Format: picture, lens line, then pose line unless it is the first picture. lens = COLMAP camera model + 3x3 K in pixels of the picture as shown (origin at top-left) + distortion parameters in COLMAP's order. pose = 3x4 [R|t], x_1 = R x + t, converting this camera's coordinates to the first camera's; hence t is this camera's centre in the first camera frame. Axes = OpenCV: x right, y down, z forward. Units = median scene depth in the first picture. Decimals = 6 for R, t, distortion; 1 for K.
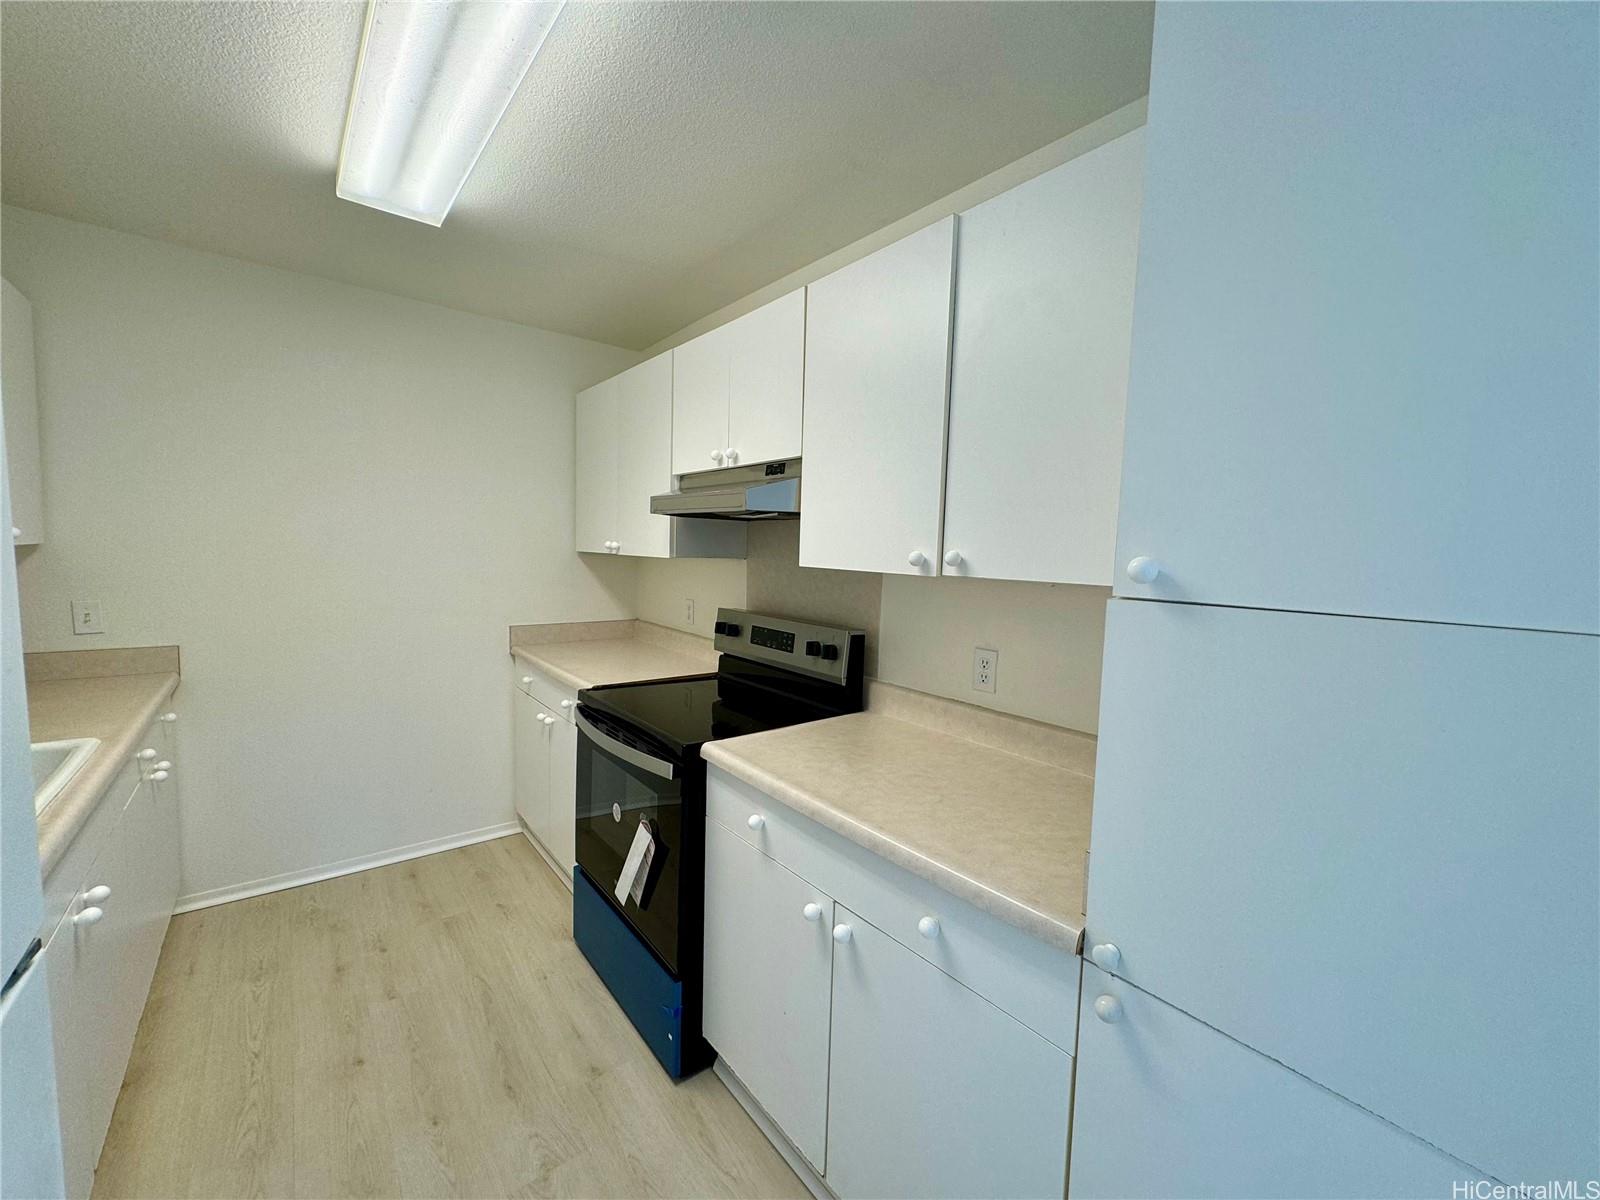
lens RADIAL K [[638.7, 0, 800.0], [0, 638.7, 600.0], [0, 0, 1]] dist [0.002035, 0.000211]
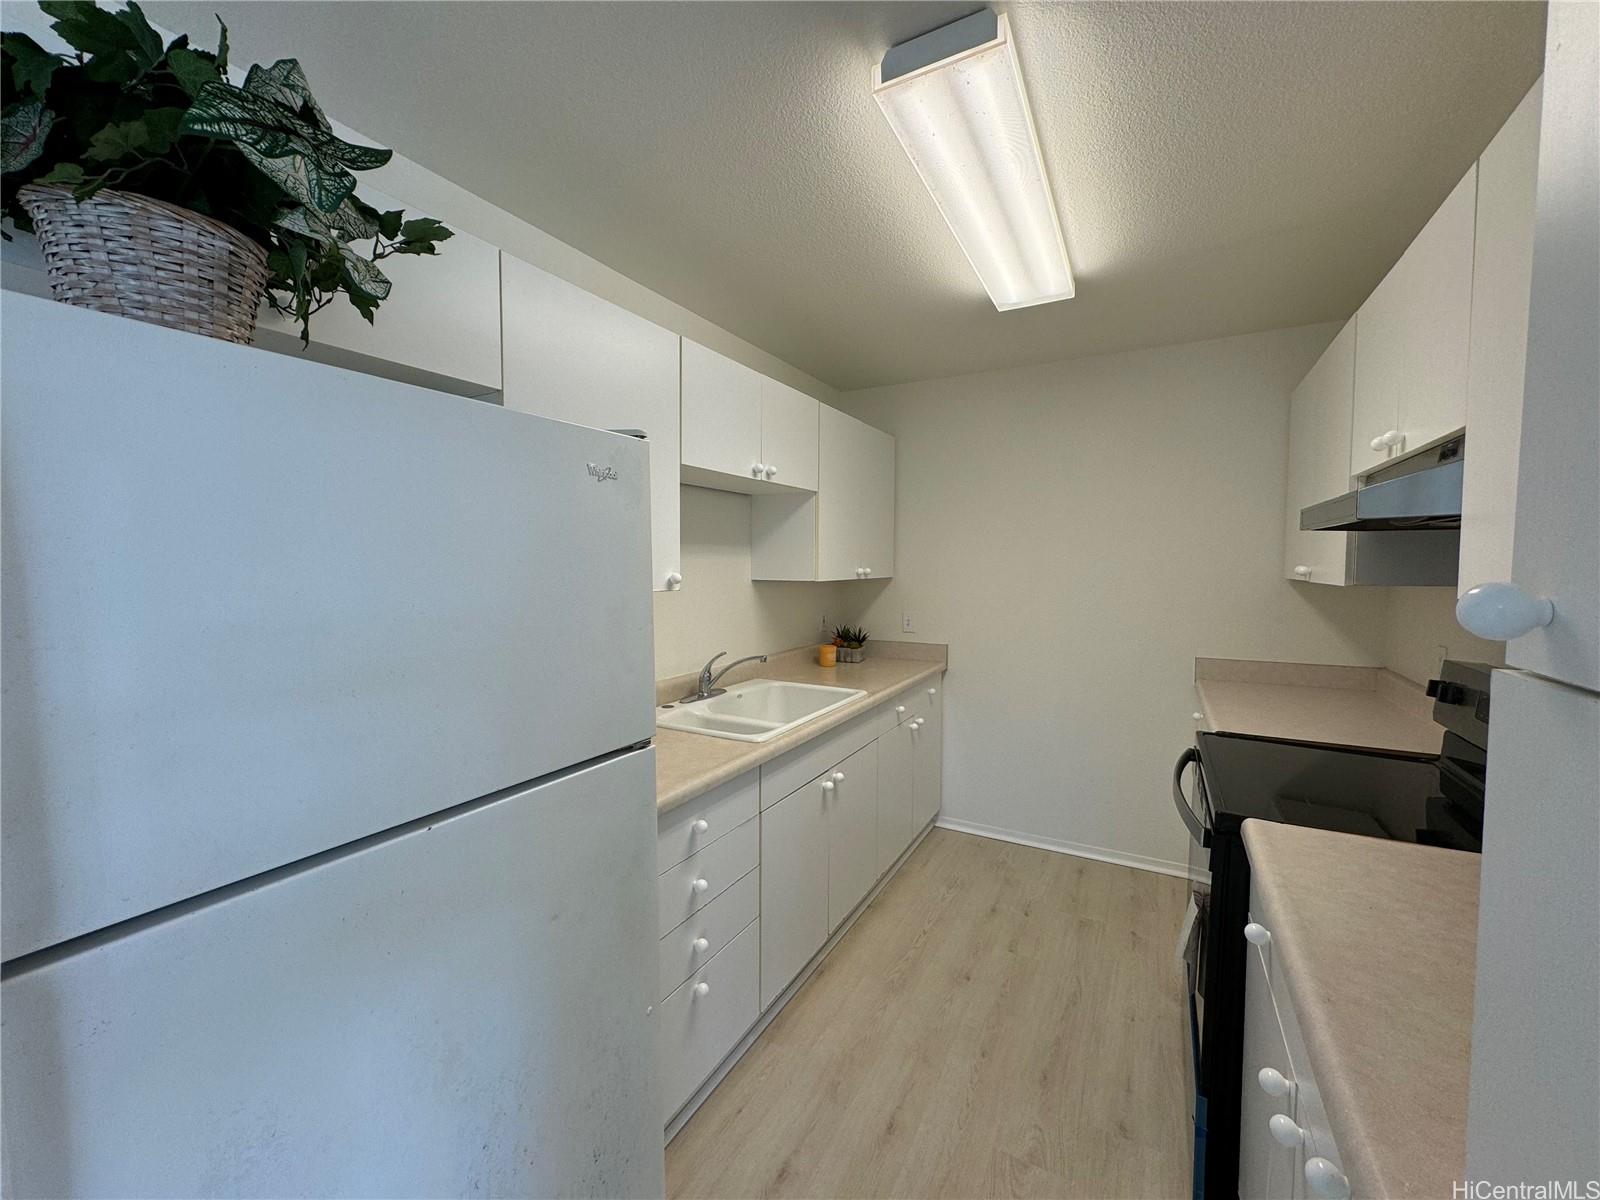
lens RADIAL K [[639.9, 0, 800.0], [0, 639.9, 600.0], [0, 0, 1]] dist [-0.000267, -0.000021]
pose [[0.373893, 0.020104, -0.927254, 0.313137], [-0.061305, 0.998114, -0.003080, -0.008754], [0.925444, 0.057997, 0.374420, 0.141862]]
